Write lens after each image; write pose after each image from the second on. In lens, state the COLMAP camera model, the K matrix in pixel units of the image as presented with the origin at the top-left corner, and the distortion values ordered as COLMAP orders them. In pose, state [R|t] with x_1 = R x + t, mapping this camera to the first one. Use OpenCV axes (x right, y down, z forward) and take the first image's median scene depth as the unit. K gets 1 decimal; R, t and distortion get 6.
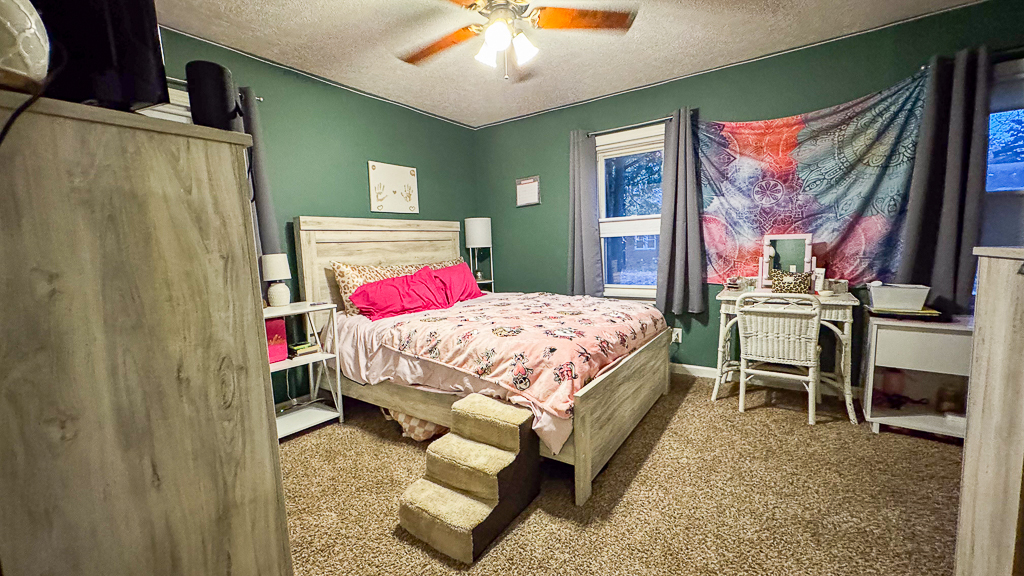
lens RADIAL K [[406.4, 0, 515.5], [0, 406.4, 285.6], [0, 0, 1]] dist [-0.003640, 0.001093]
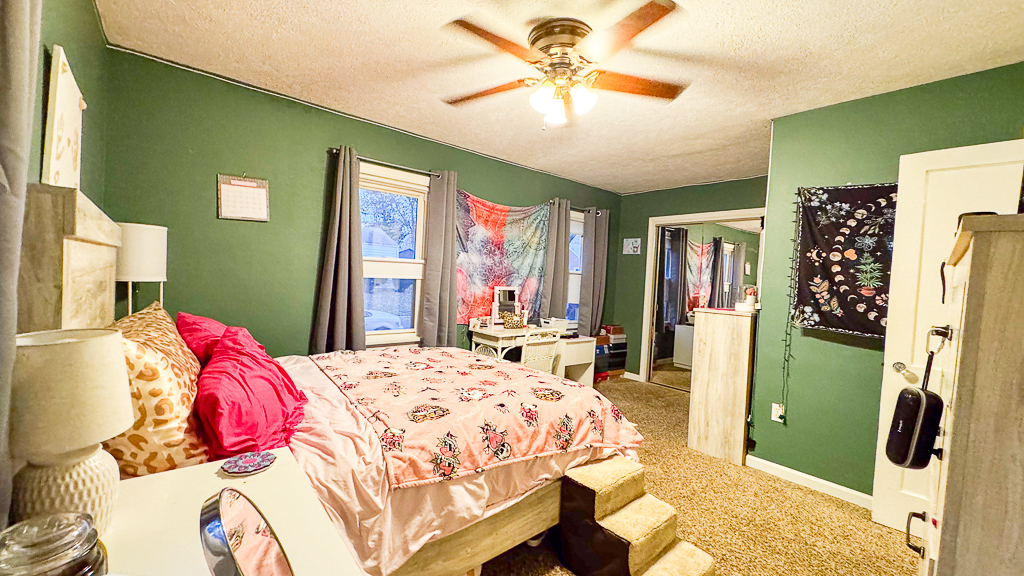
lens RADIAL K [[406.4, 0, 510.4], [0, 406.4, 287.3], [0, 0, 1]] dist [-0.003640, 0.001093]
pose [[0.248079, 0.018619, 0.968561, -0.711973], [0.035224, 0.998981, -0.028225, -0.083019], [-0.968099, 0.041119, 0.247170, 0.630099]]
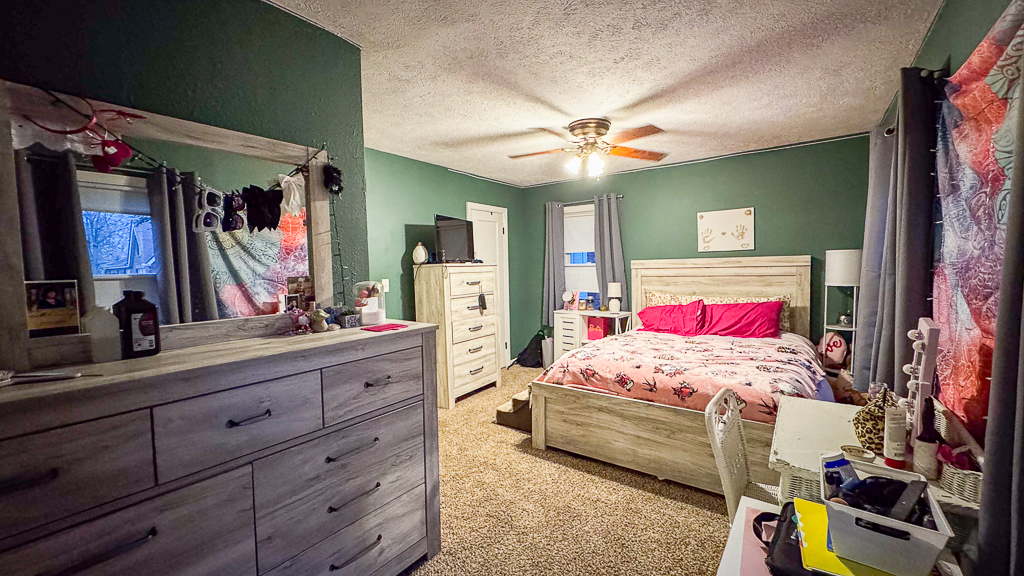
lens RADIAL K [[406.4, 0, 511.8], [0, 406.4, 292.2], [0, 0, 1]] dist [-0.003640, 0.001093]
pose [[-0.033448, 0.097472, -0.994676, 1.102429], [-0.079209, 0.991844, 0.099858, -0.164285], [0.996297, 0.082127, -0.025454, 0.549718]]
